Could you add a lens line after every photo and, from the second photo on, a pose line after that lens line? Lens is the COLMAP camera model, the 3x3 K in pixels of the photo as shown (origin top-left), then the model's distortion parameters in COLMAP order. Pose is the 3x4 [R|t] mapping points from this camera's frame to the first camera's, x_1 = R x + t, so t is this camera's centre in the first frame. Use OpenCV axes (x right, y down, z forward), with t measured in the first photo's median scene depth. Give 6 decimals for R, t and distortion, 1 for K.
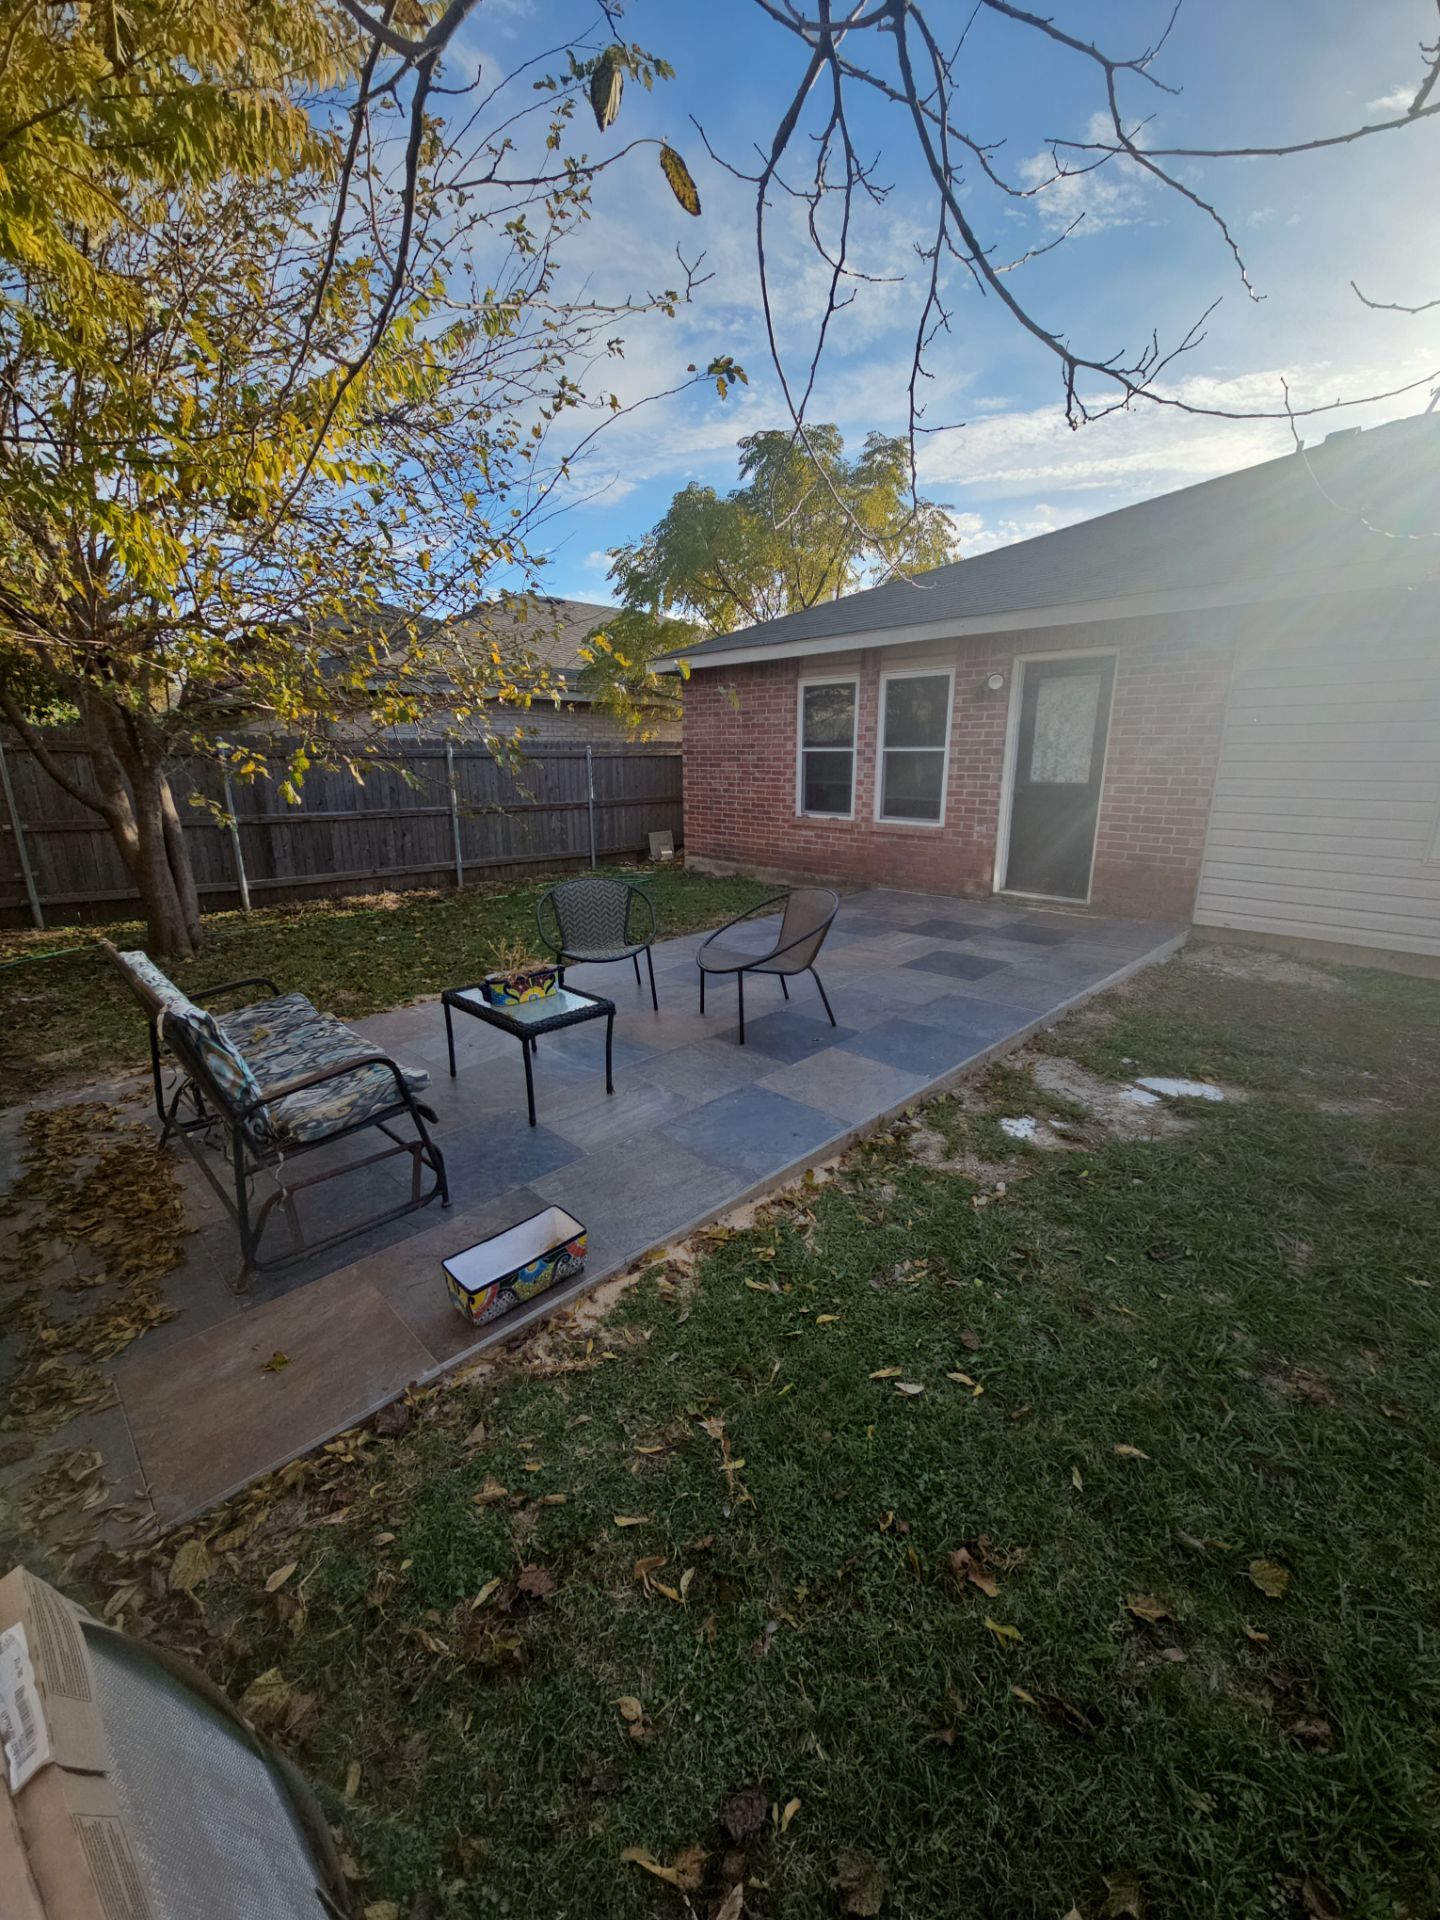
lens RADIAL K [[776.9, 0, 720.0], [0, 776.9, 966.9], [0, 0, 1]] dist [0.002694, 0.000672]
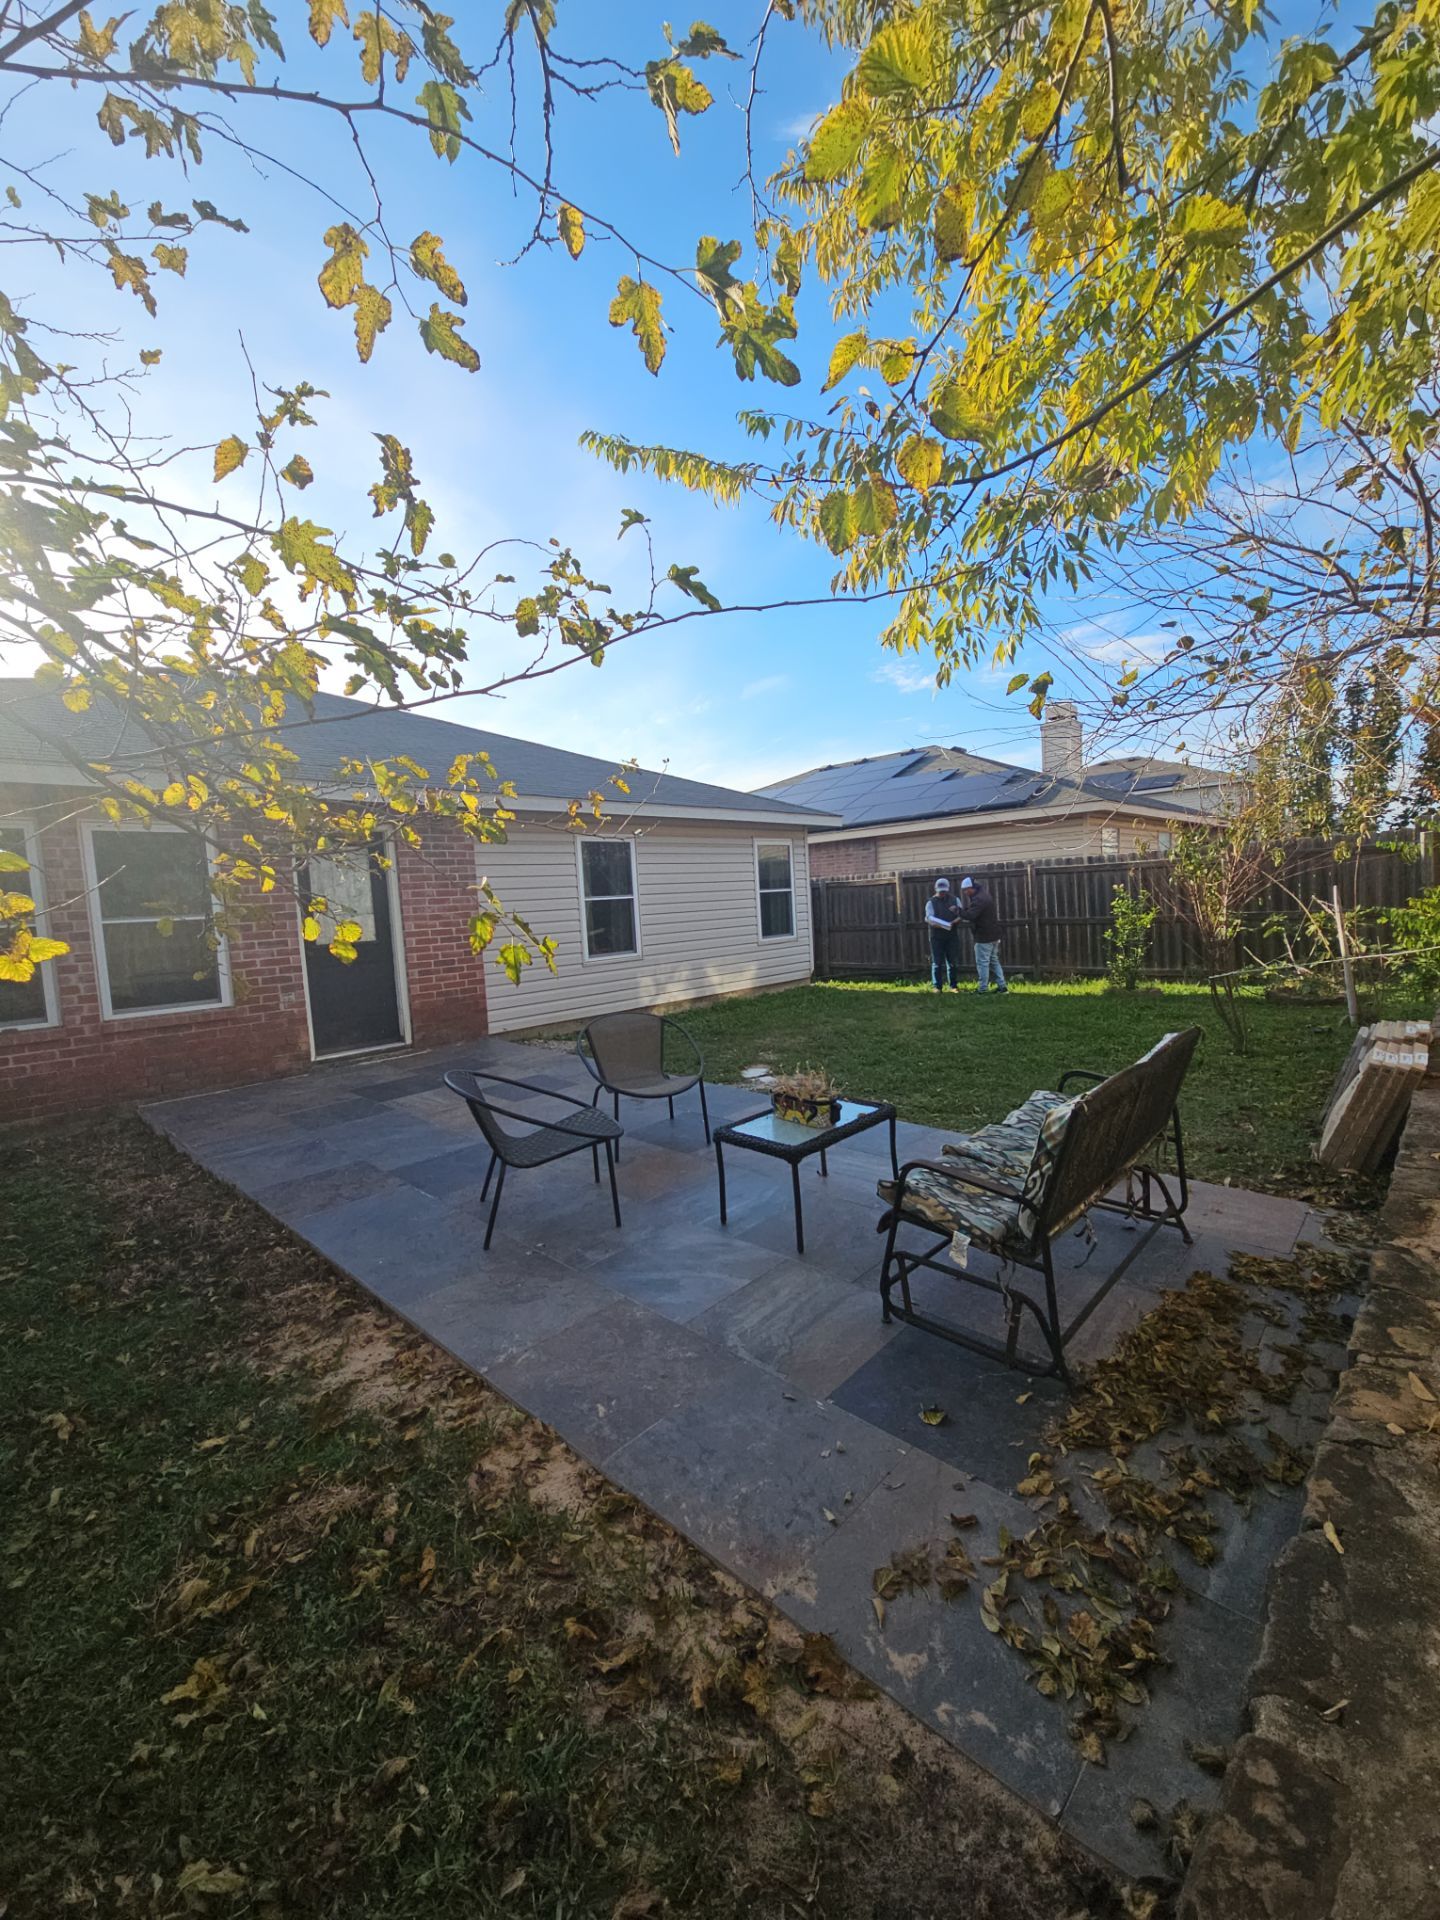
lens RADIAL K [[776.9, 0, 728.3], [0, 776.9, 964.8], [0, 0, 1]] dist [0.002694, 0.000672]
pose [[-0.044404, -0.082048, 0.995639, -0.603437], [0.312144, 0.945585, 0.091844, -0.137821], [-0.948997, 0.314861, -0.016377, 0.514167]]
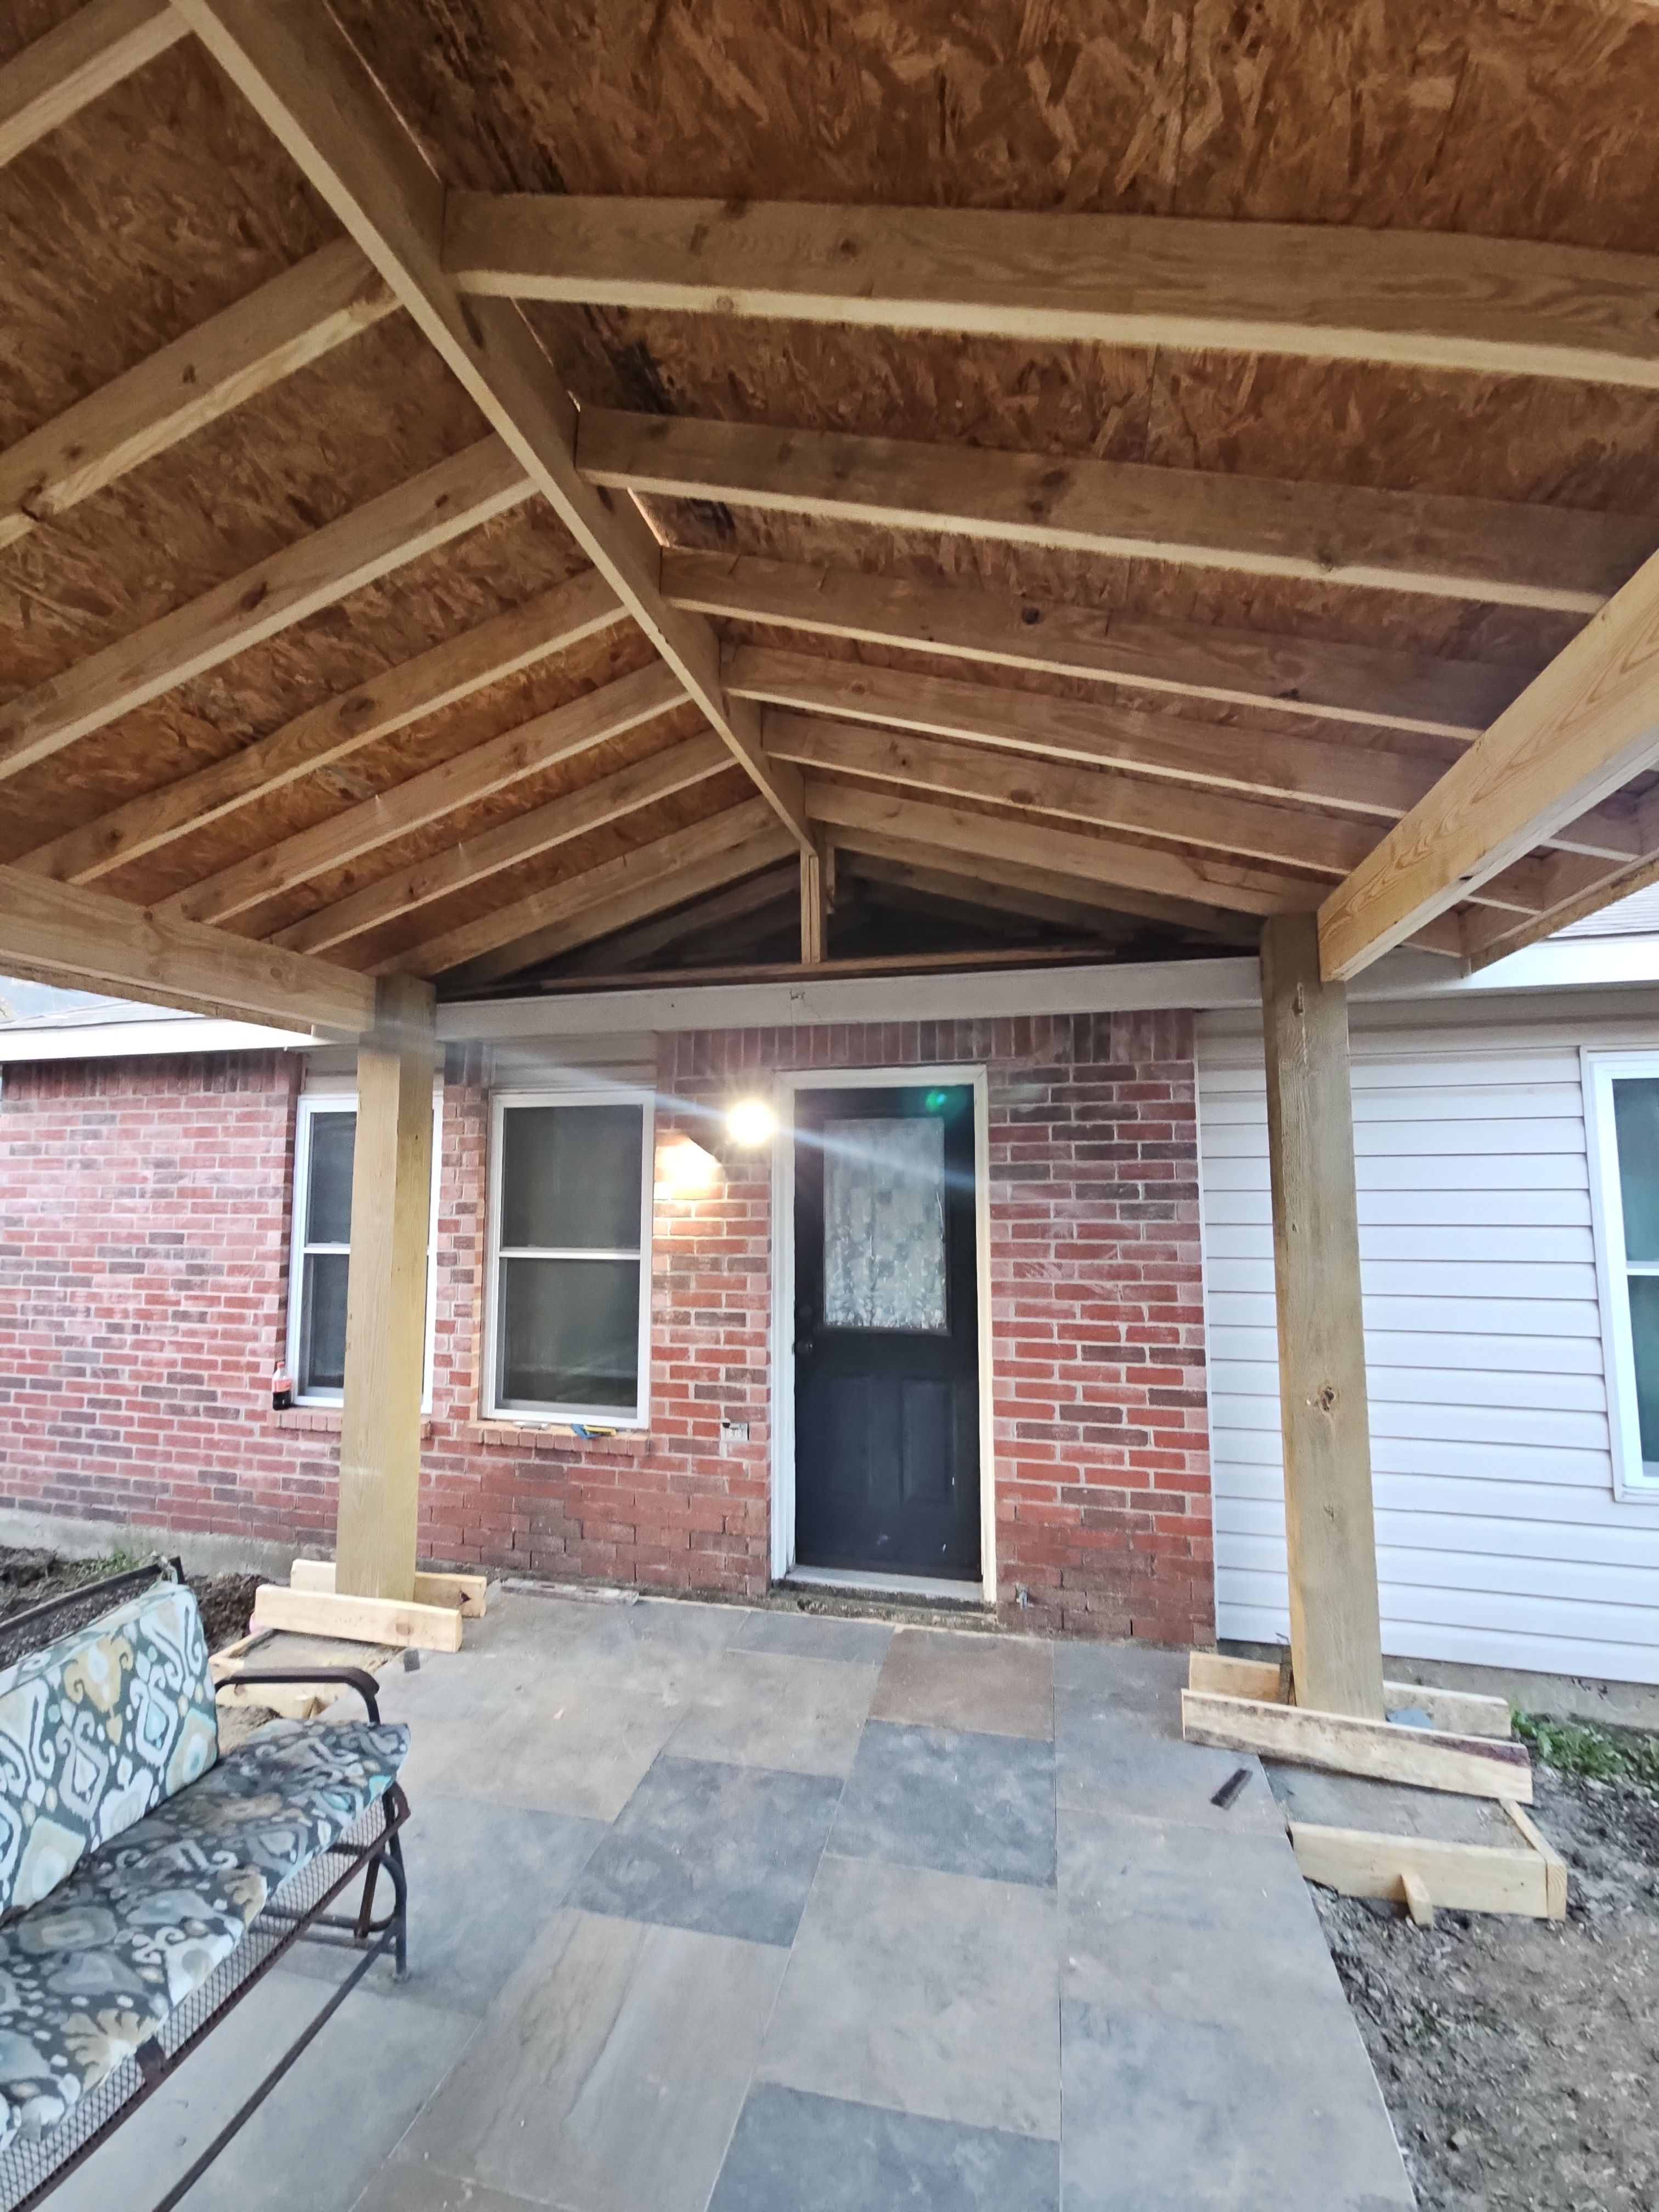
lens RADIAL K [[895.0, 0, 838.9], [0, 895.0, 1112.6], [0, 0, 1]] dist [0.002694, 0.000672]
pose [[0.844083, 0.047808, 0.534078, 0.104543], [0.141385, 0.940927, -0.307678, -0.186513], [-0.517238, 0.335216, 0.787461, 0.510680]]
